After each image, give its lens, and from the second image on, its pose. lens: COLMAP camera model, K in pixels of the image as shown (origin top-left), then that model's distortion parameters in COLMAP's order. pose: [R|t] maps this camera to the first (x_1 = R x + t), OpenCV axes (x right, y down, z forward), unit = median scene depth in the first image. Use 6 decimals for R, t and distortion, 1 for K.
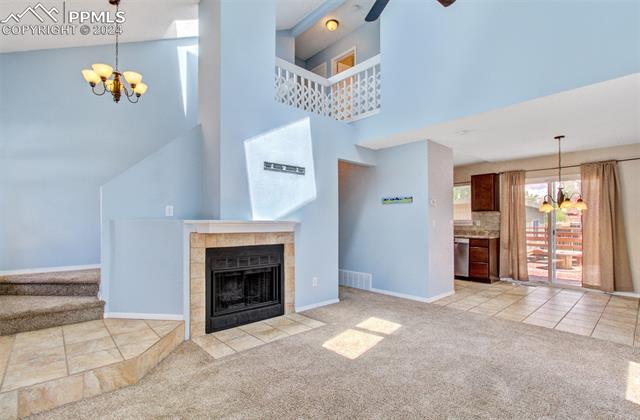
lens RADIAL K [[301.5, 0, 319.4], [0, 301.5, 226.5], [0, 0, 1]] dist [-0.000124, 0.000057]
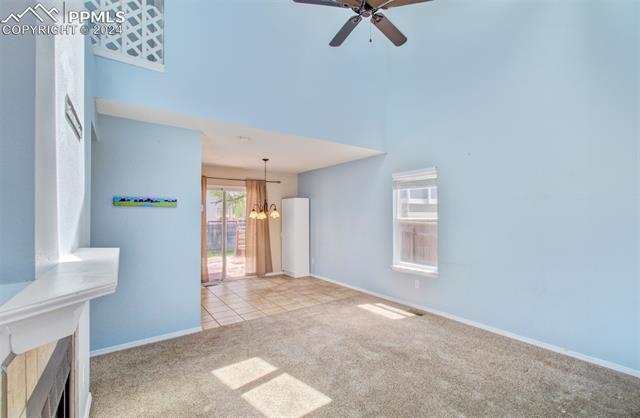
lens RADIAL K [[348.2, 0, 320.0], [0, 348.2, 209.0], [0, 0, 1]] dist [0.038437, 0.000073]
pose [[0.010520, 0.004455, 0.999935, -0.673025], [0.012186, 0.999915, -0.004583, -0.079525], [-0.999870, 0.012234, 0.010465, 0.759678]]
